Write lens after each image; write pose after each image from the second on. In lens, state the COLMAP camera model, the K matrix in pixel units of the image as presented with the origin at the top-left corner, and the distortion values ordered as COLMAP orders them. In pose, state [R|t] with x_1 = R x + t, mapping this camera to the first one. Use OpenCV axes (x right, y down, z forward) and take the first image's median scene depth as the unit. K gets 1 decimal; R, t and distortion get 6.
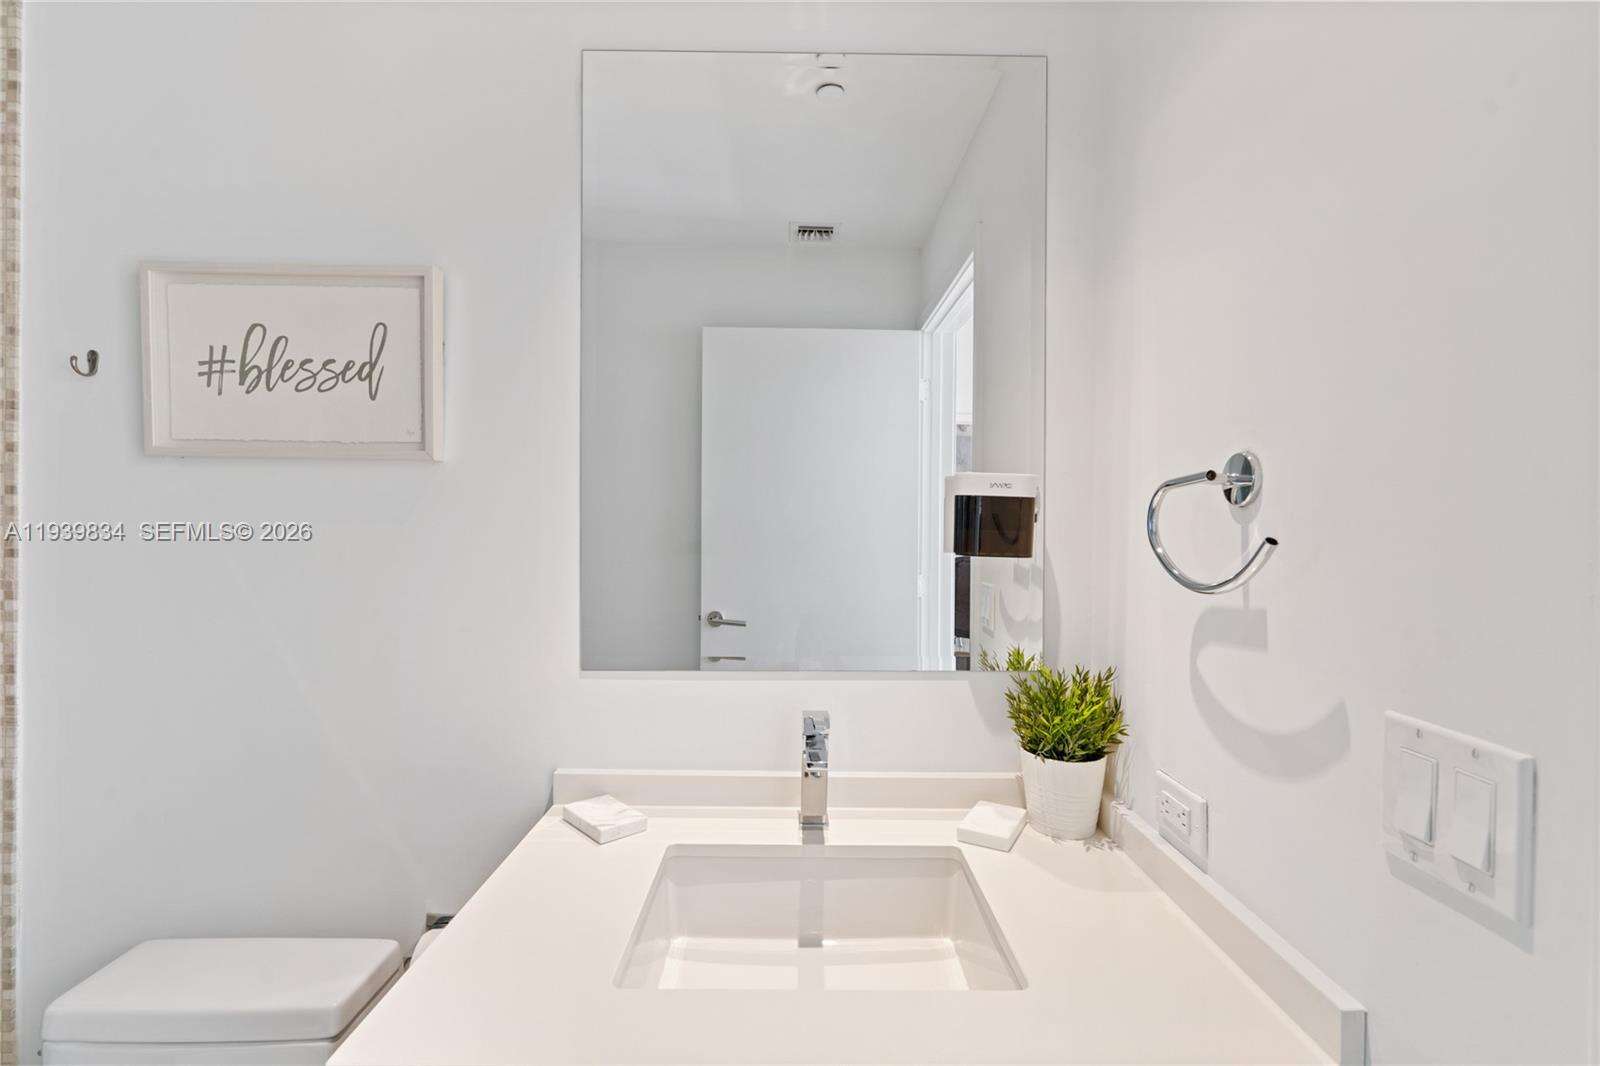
lens RADIAL K [[722.4, 0, 800.0], [0, 722.4, 533.0], [0, 0, 1]] dist [0.001118, 0.000536]
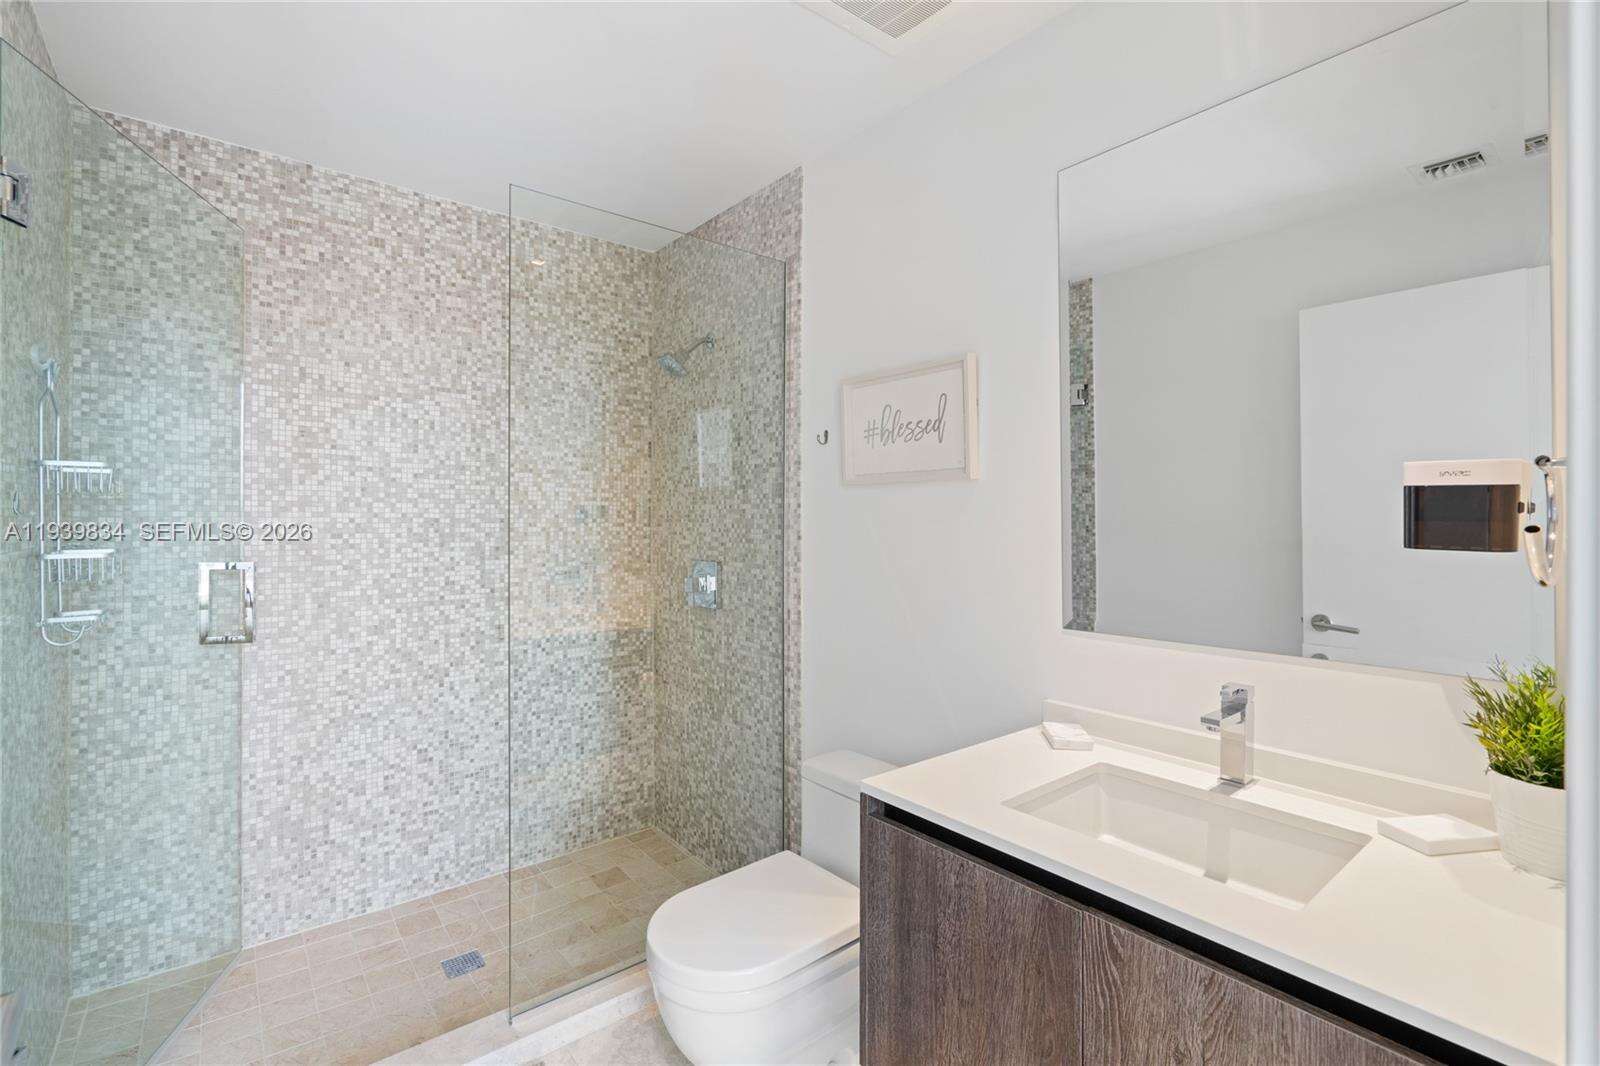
lens RADIAL K [[722.4, 0, 800.0], [0, 722.4, 533.0], [0, 0, 1]] dist [0.001118, 0.000536]
pose [[0.623850, 0.003934, -0.781534, 0.465753], [-0.002935, 0.999992, 0.002691, 0.010207], [0.781539, 0.000615, 0.623857, -0.232411]]
